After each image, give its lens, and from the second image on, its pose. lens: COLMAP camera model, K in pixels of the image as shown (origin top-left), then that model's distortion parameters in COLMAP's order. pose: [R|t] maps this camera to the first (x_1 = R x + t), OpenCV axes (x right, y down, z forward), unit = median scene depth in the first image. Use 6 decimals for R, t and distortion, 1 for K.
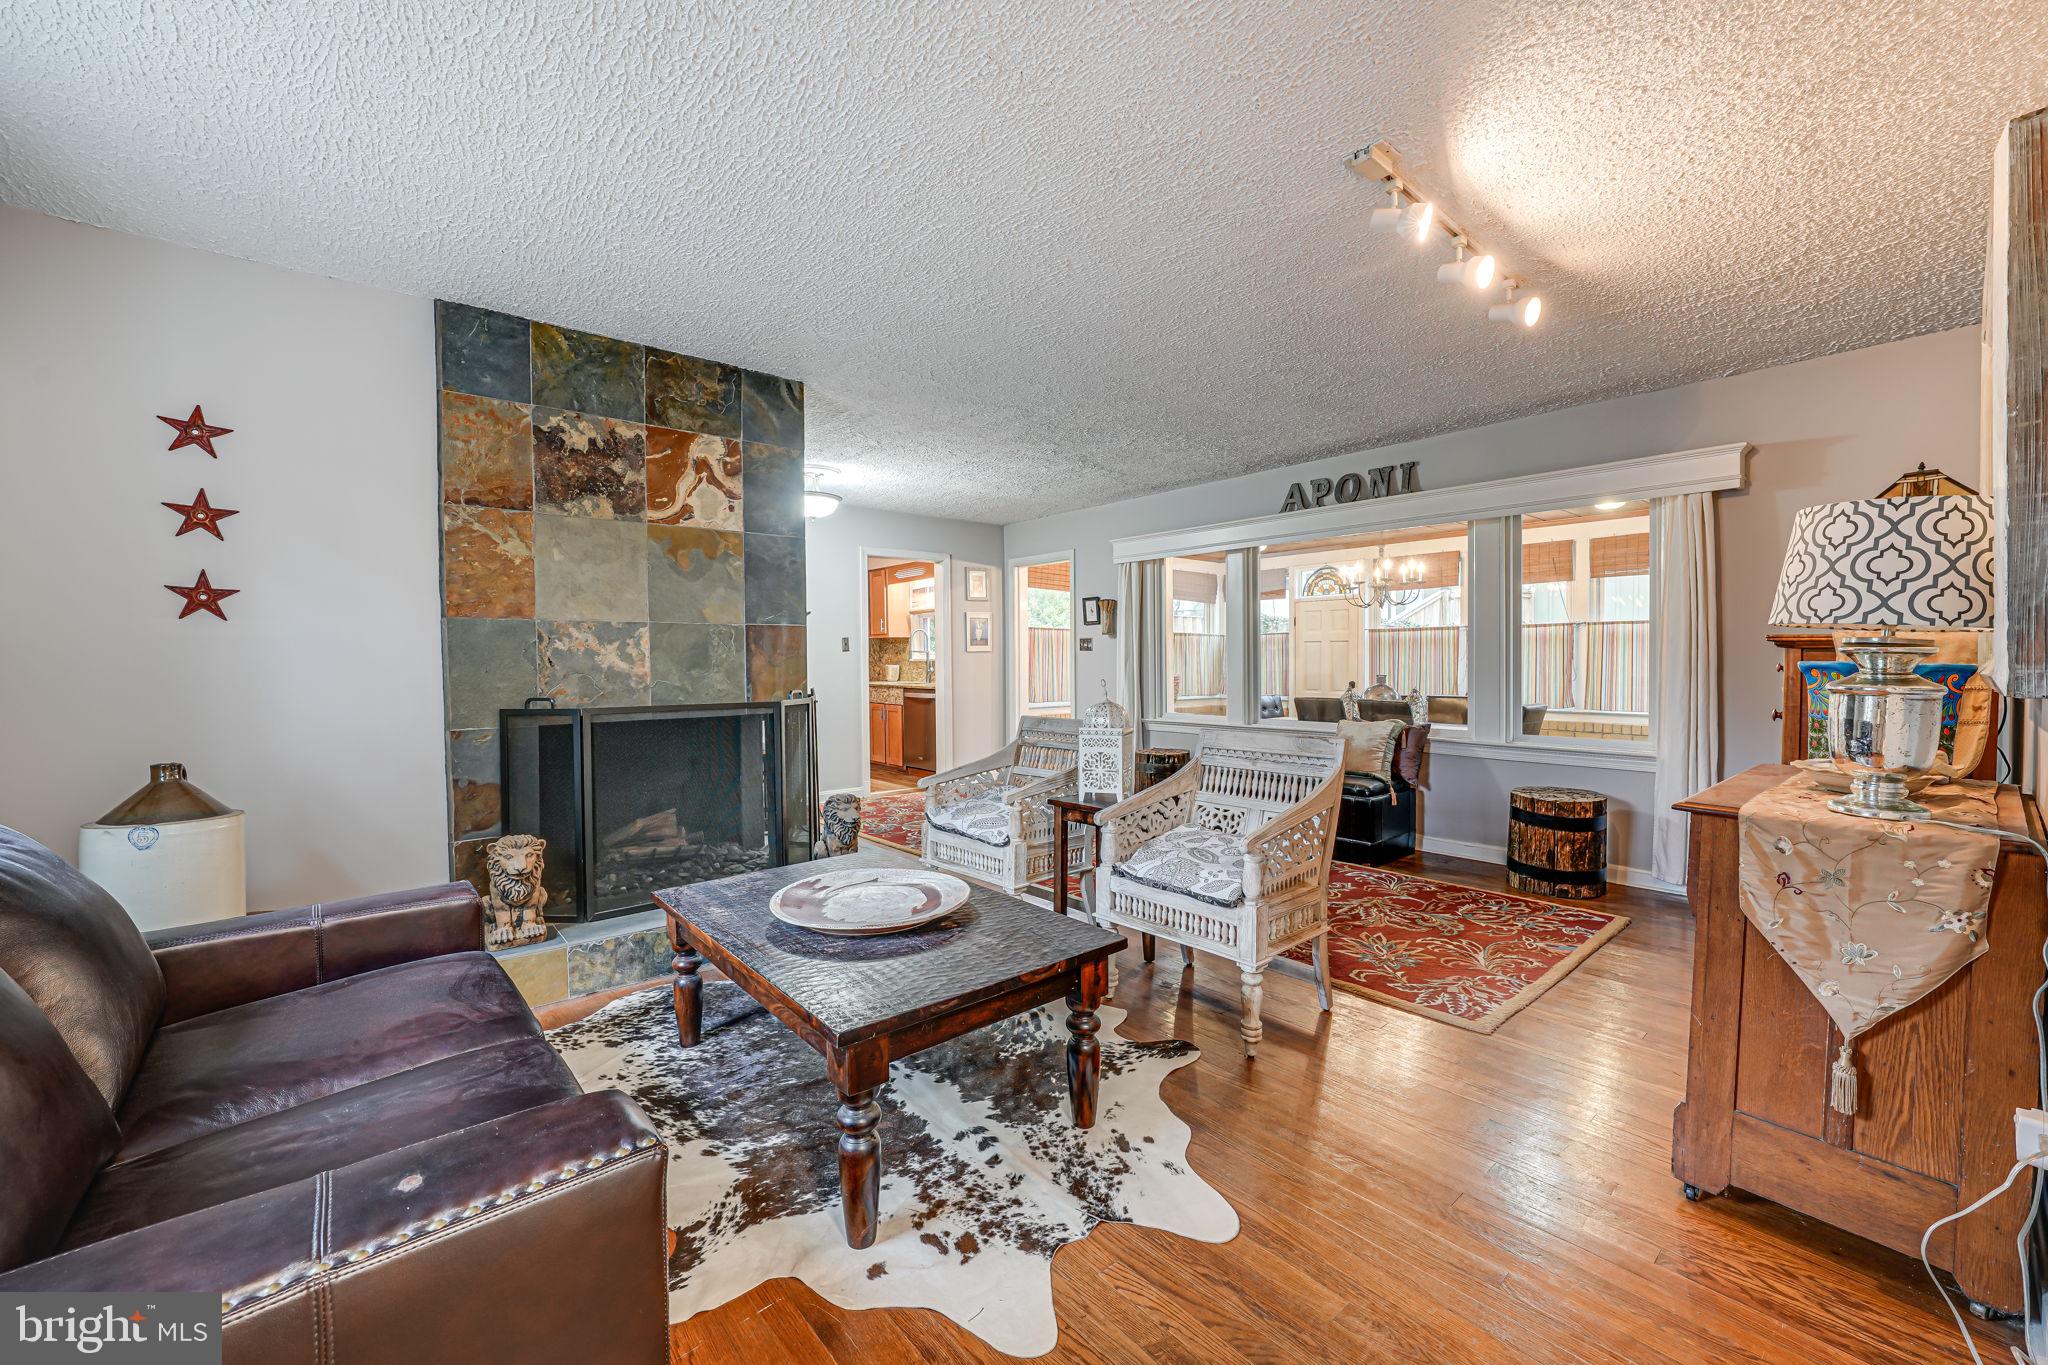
lens RADIAL K [[799.4, 0, 1015.1], [0, 799.4, 681.0], [0, 0, 1]] dist [-0.002520, 0.001459]
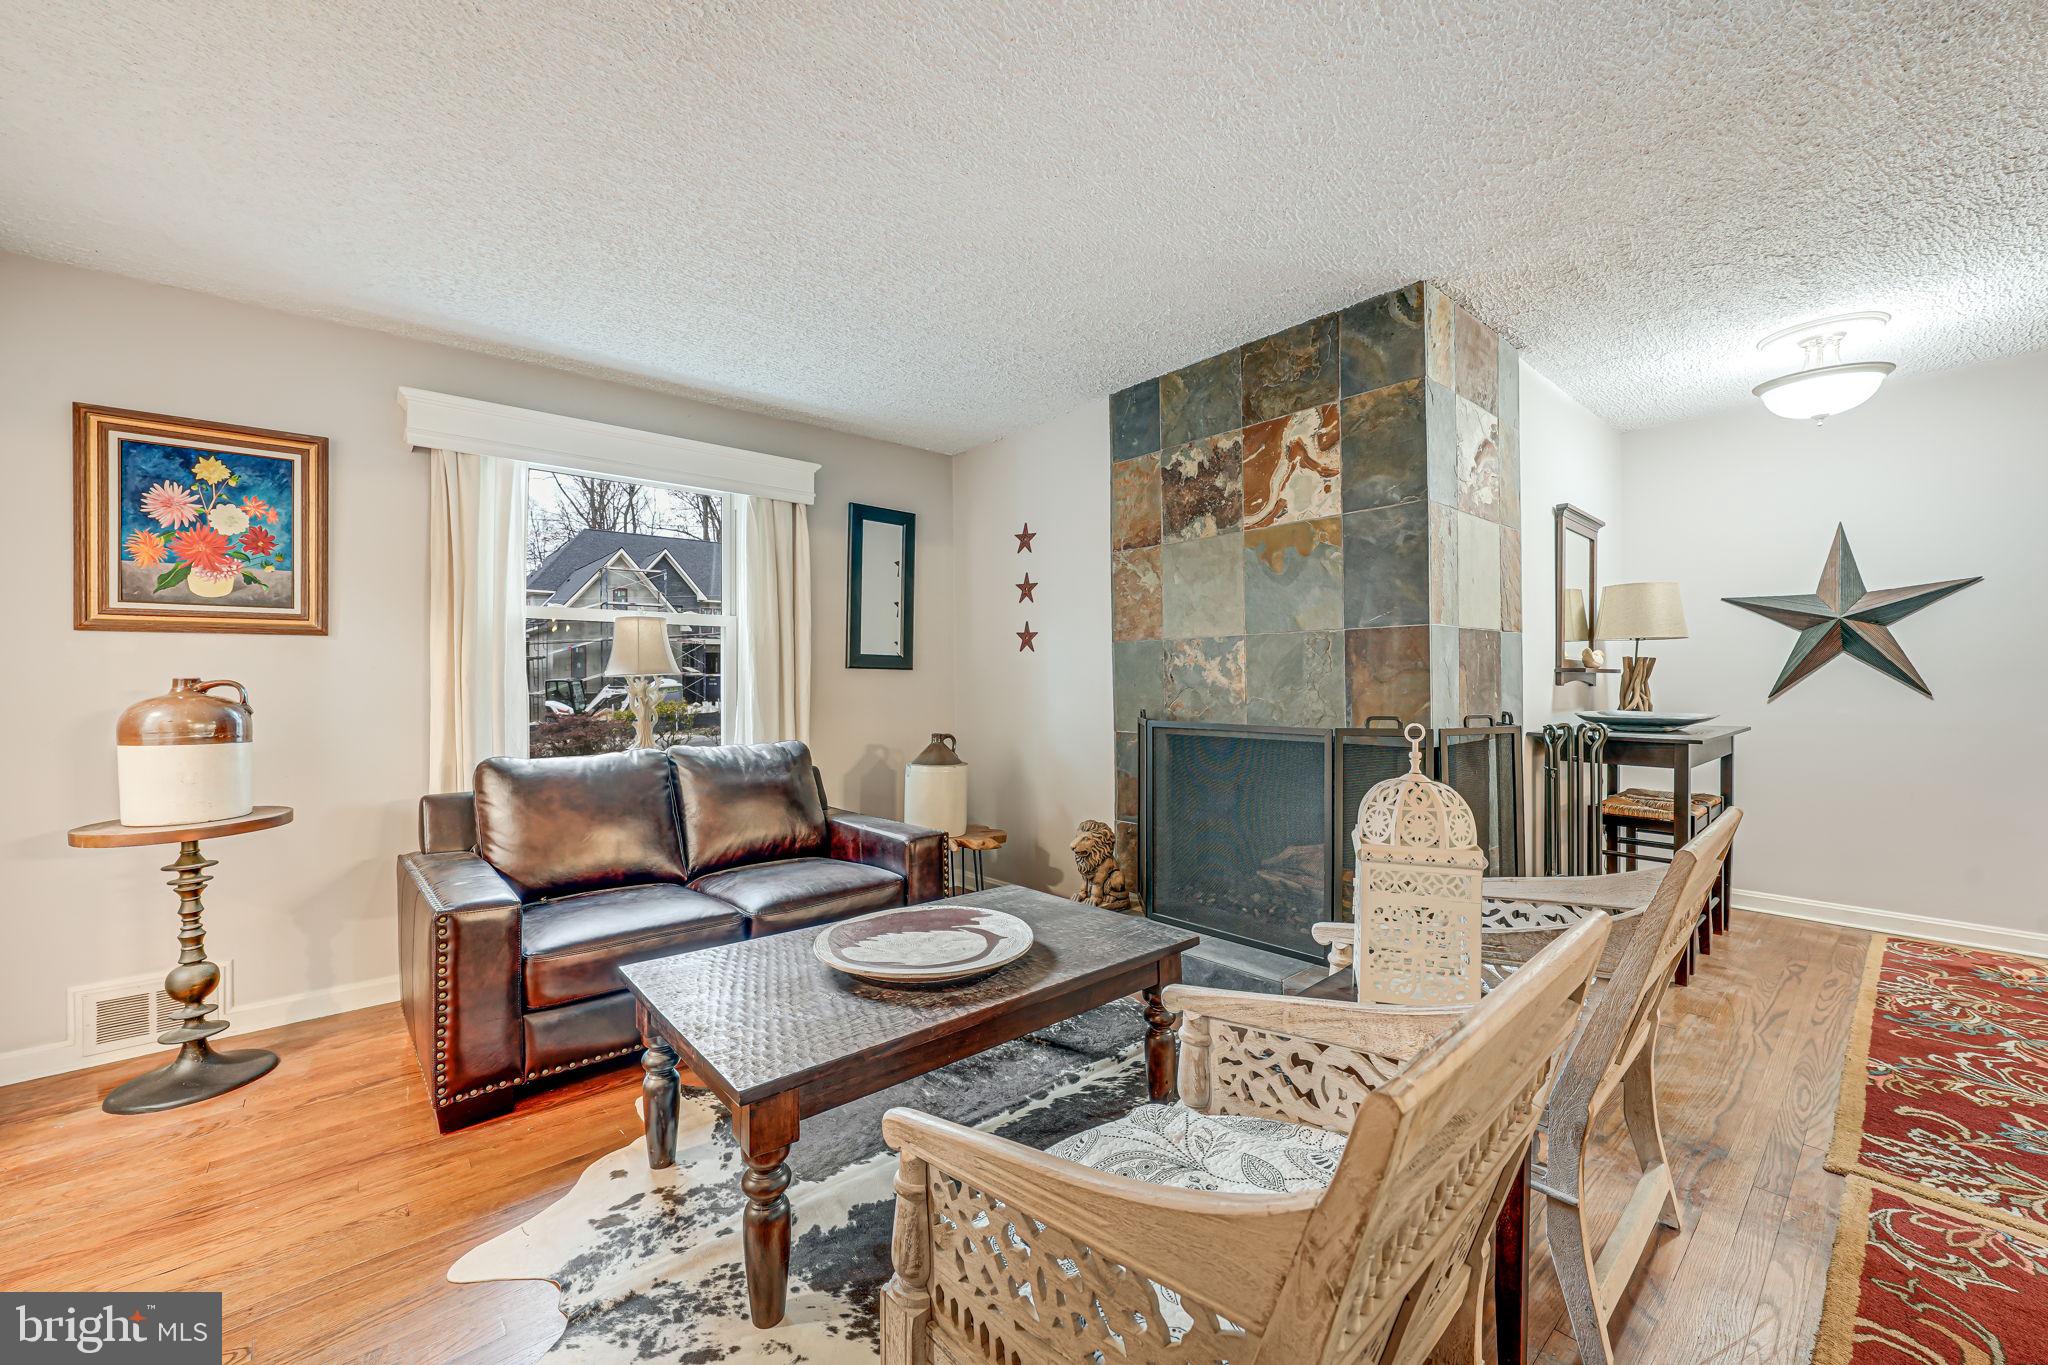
lens RADIAL K [[799.4, 0, 1011.9], [0, 799.4, 676.5], [0, 0, 1]] dist [-0.002520, 0.001459]
pose [[0.016793, 0.004693, -0.999848, 0.490955], [-0.018695, 0.999816, 0.004378, -0.023983], [0.999684, 0.018618, 0.016878, 0.720036]]
